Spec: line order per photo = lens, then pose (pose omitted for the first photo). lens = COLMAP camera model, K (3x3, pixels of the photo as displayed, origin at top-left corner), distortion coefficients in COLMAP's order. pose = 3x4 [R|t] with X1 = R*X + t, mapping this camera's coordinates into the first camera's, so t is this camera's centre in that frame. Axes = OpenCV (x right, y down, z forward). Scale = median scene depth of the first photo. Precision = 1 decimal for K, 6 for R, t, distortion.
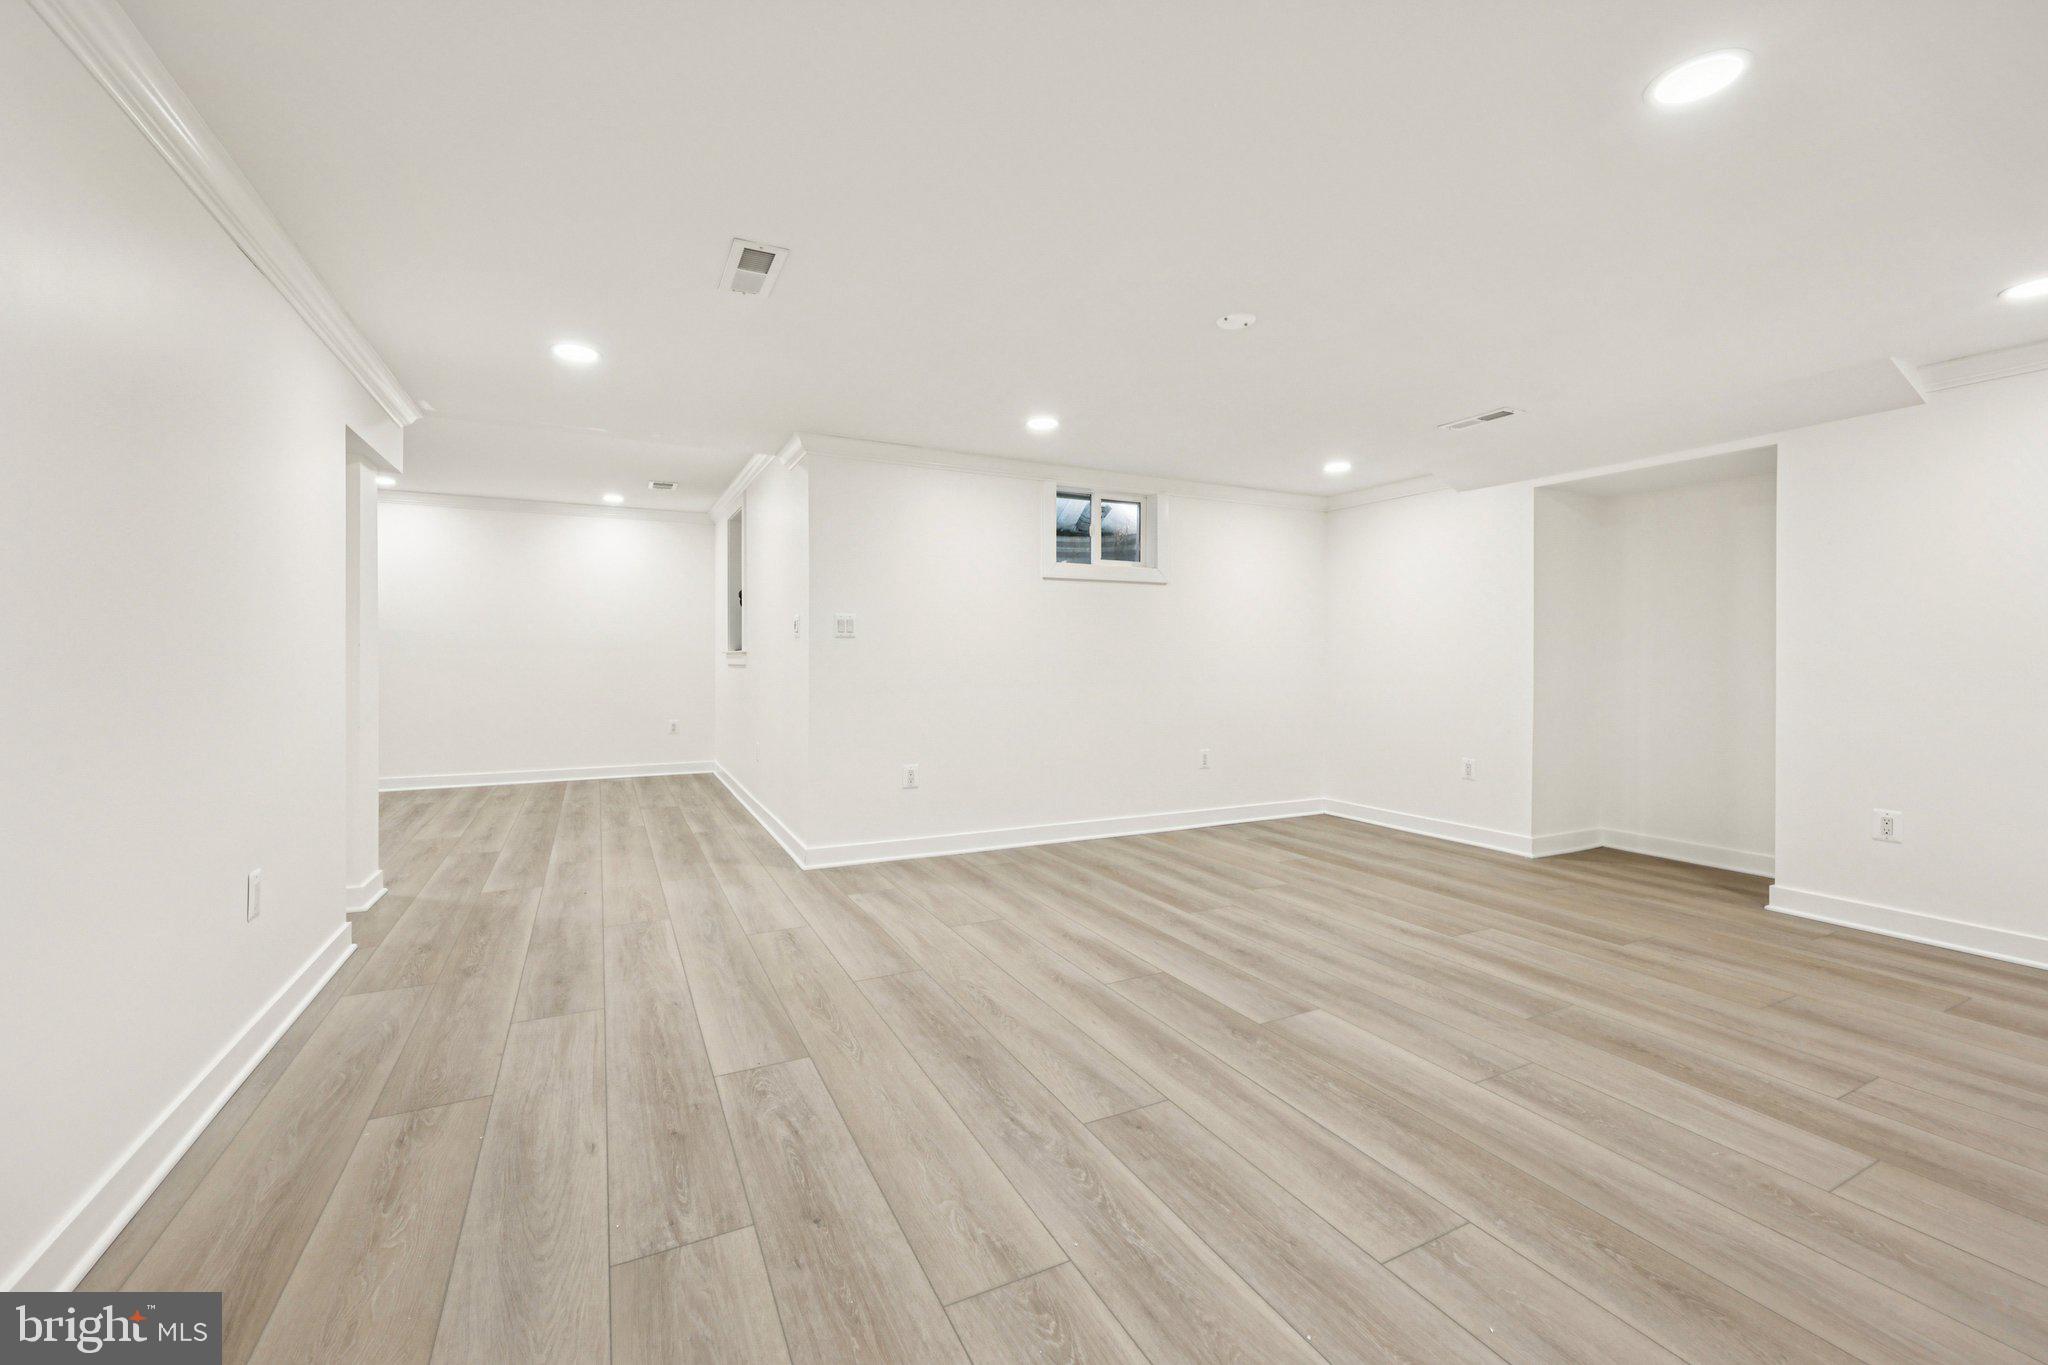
lens RADIAL K [[833.9, 0, 1022.0], [0, 833.9, 658.3], [0, 0, 1]] dist [0.001105, 0.000373]
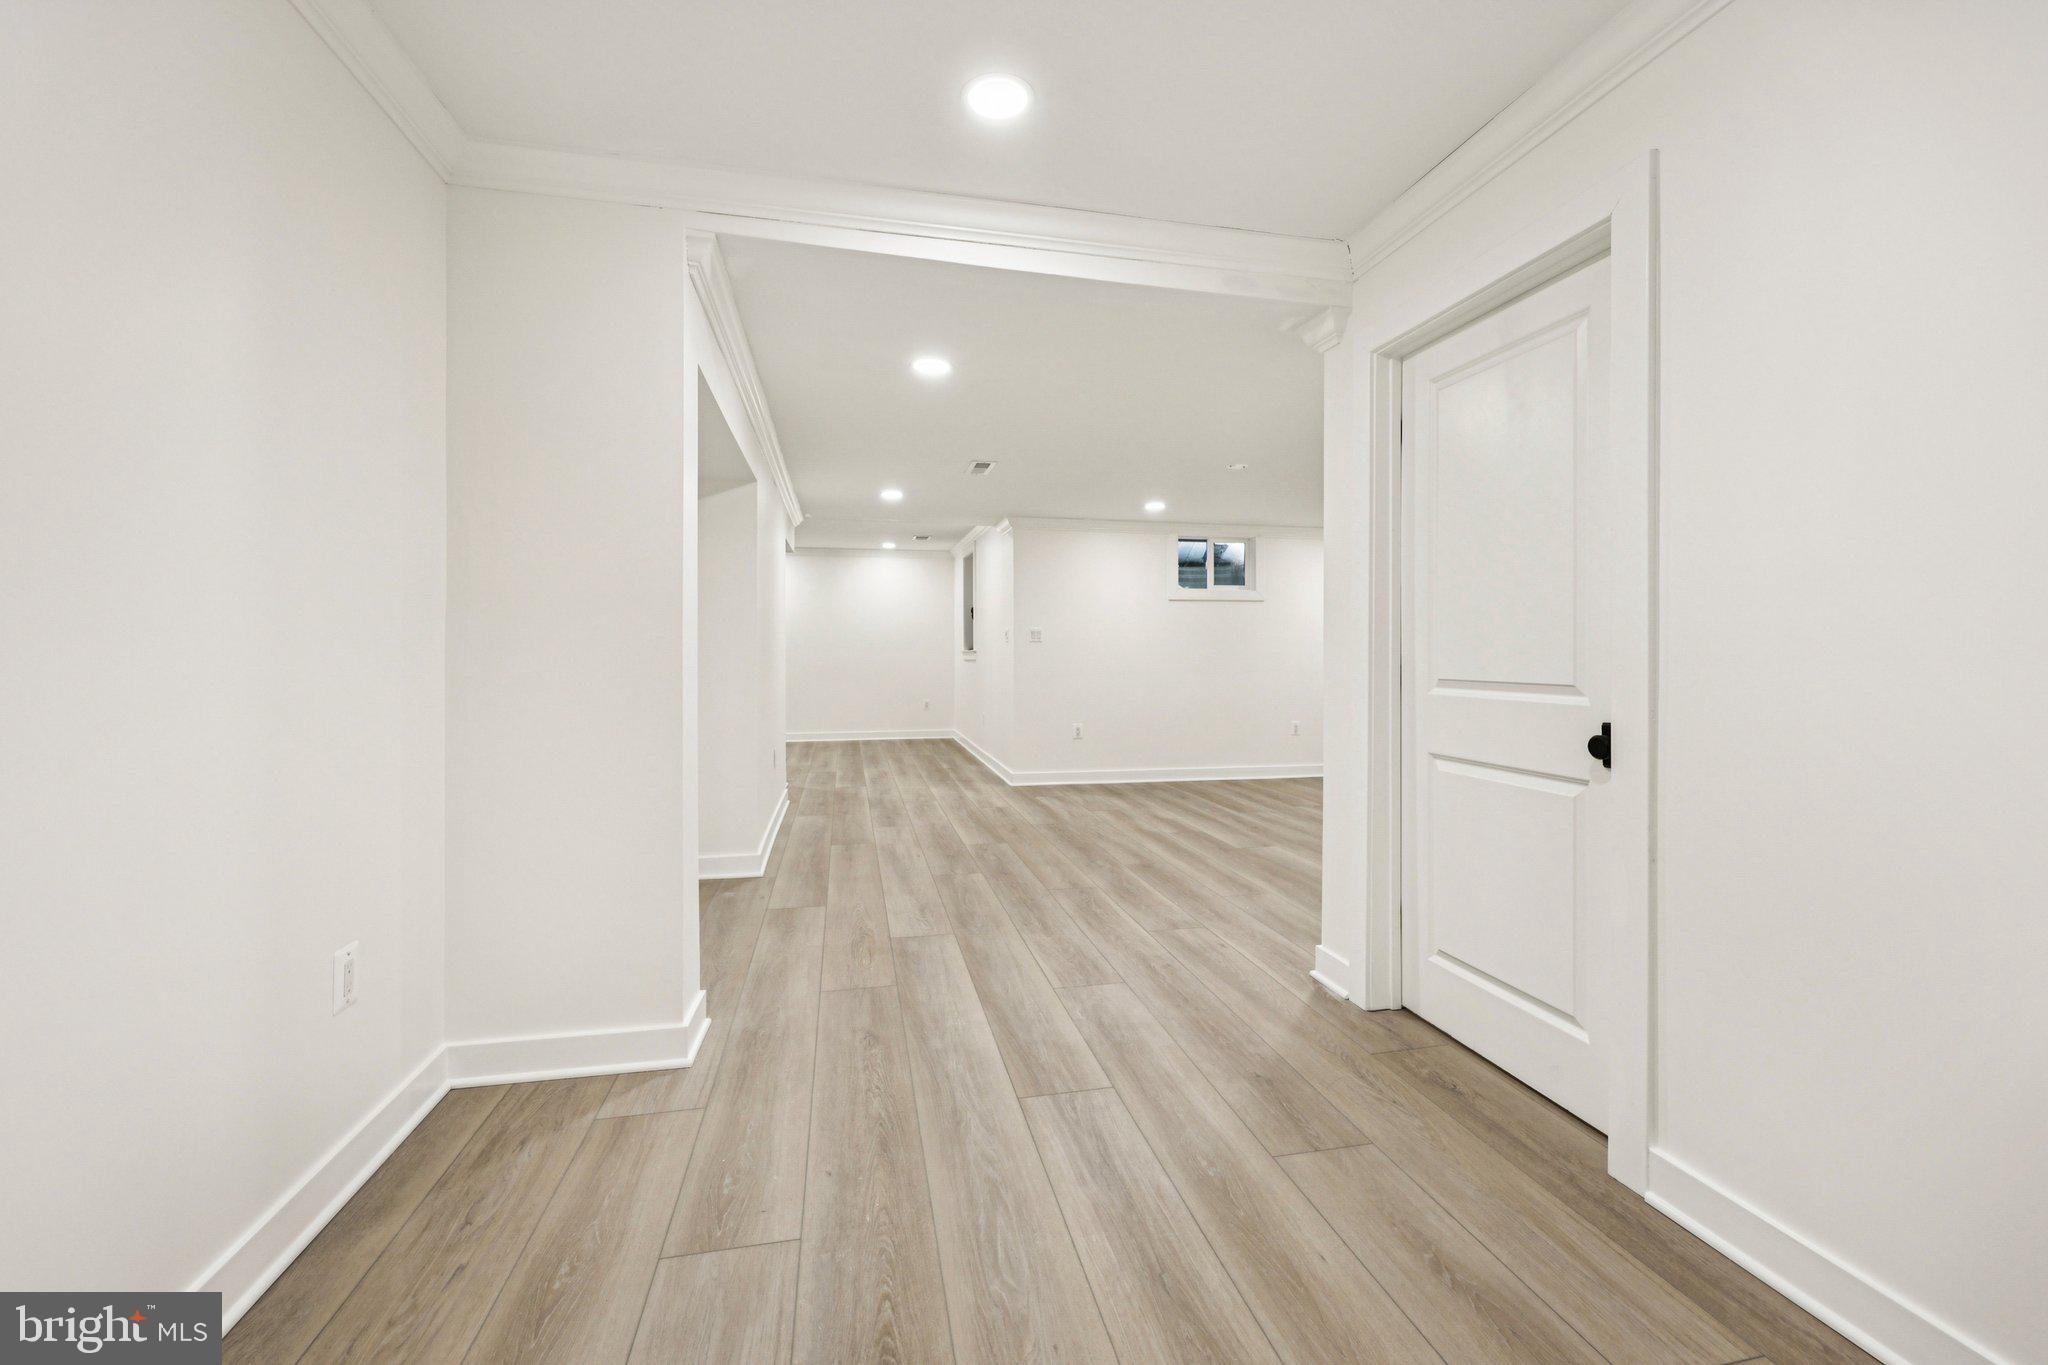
lens RADIAL K [[833.9, 0, 1022.0], [0, 833.9, 658.3], [0, 0, 1]] dist [0.001105, 0.000373]
pose [[0.965871, -0.001468, -0.259018, 0.220670], [0.002508, 0.999990, 0.003684, 0.000330], [0.259011, -0.004208, 0.965865, -0.687353]]
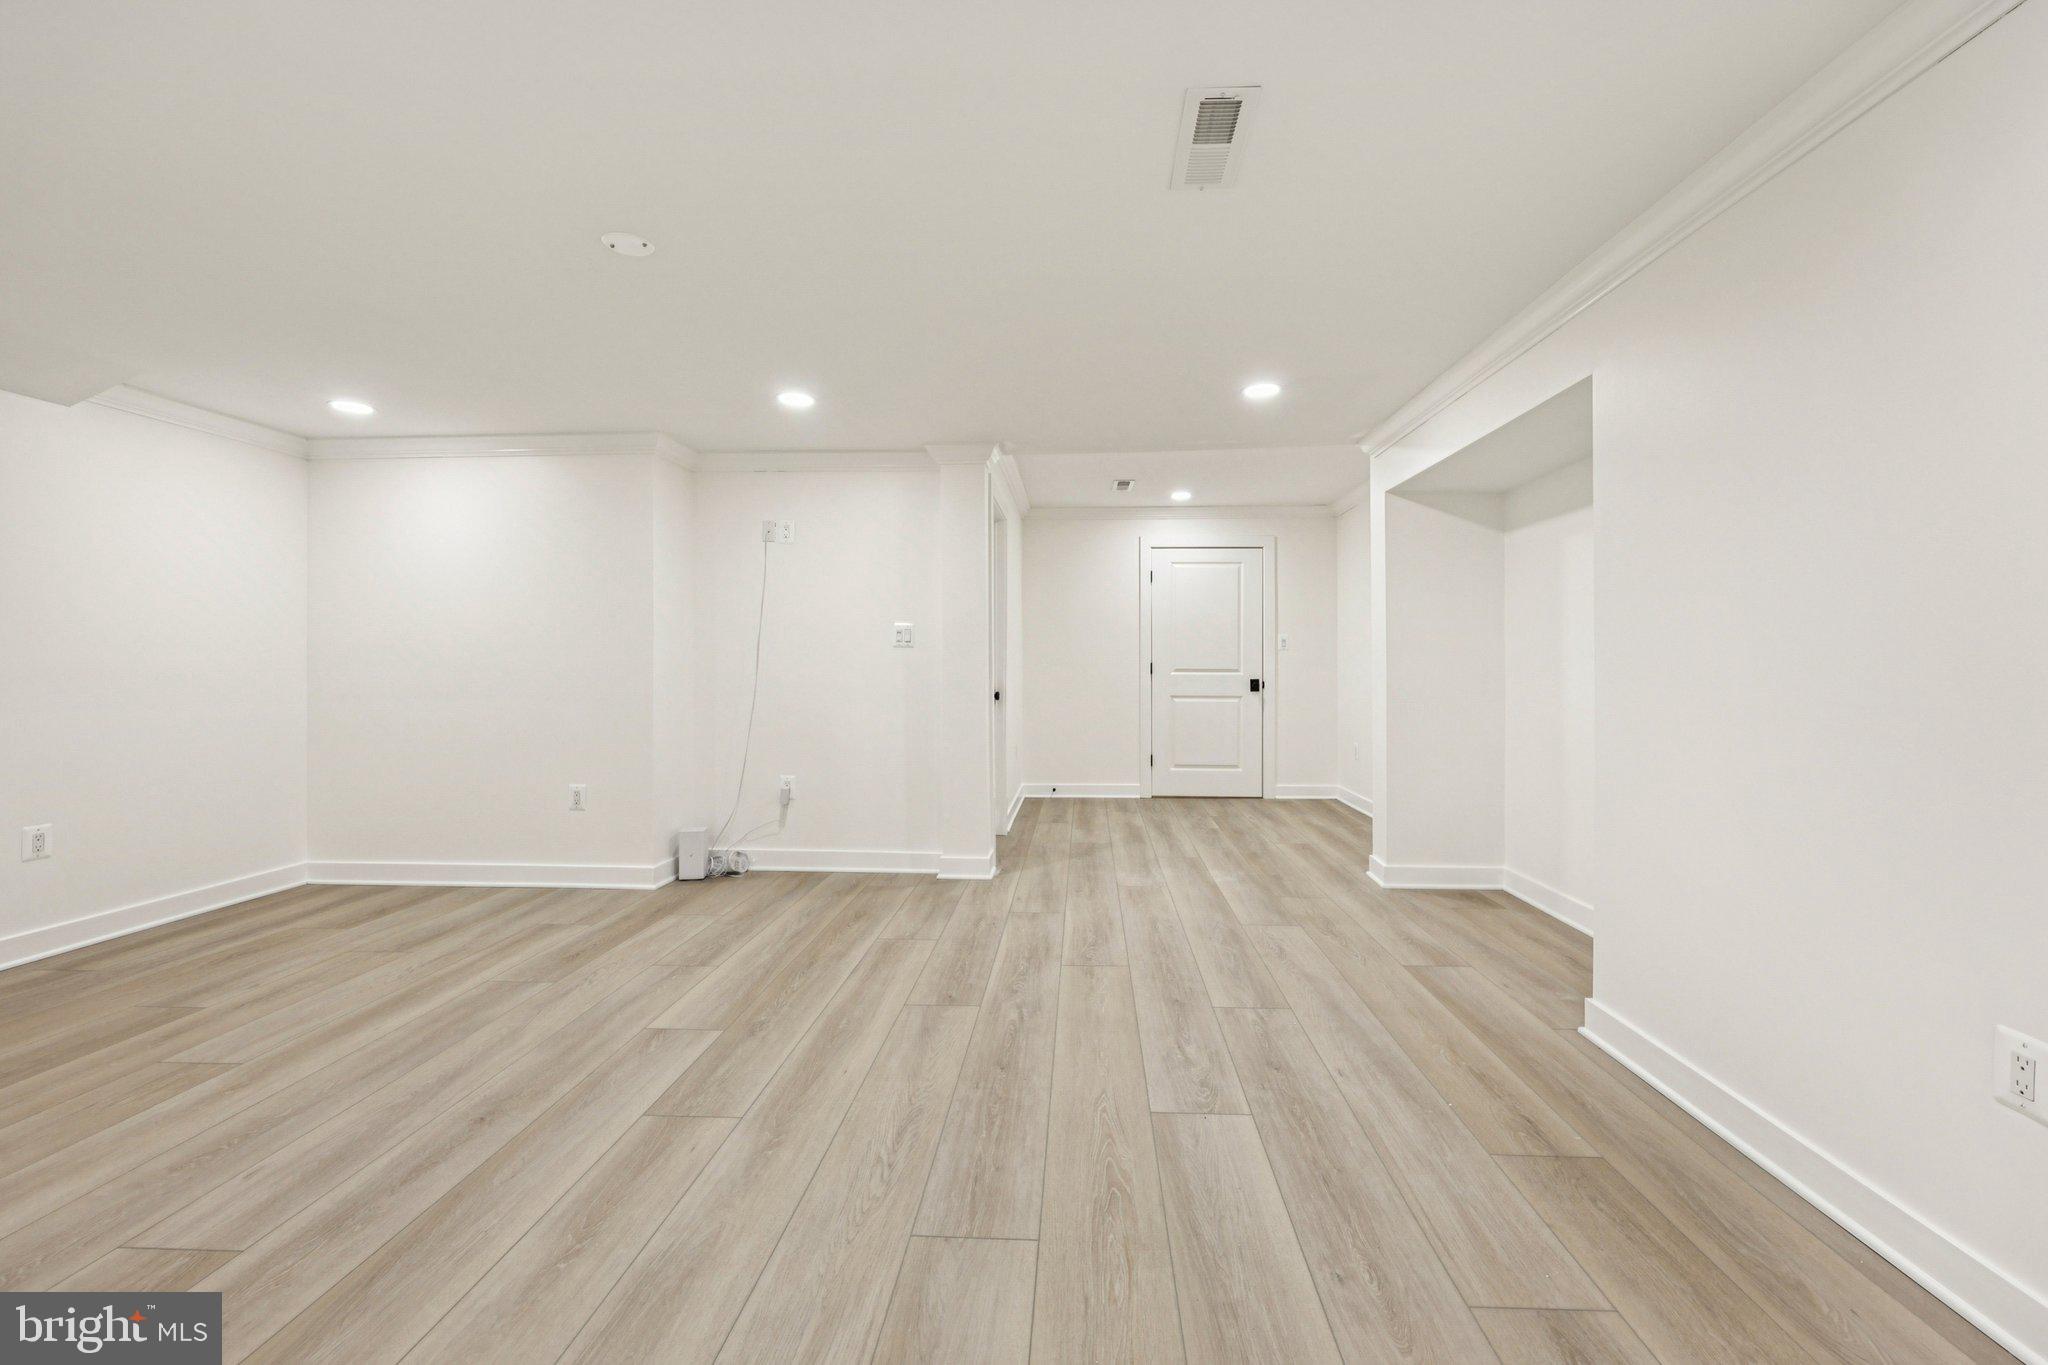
lens RADIAL K [[833.9, 0, 1022.0], [0, 833.9, 658.3], [0, 0, 1]] dist [0.001105, 0.000373]
pose [[-0.855449, -0.001683, 0.517884, -0.400358], [-0.003301, 0.999992, -0.002203, -0.009185], [-0.517876, -0.003594, -0.855448, 1.226600]]
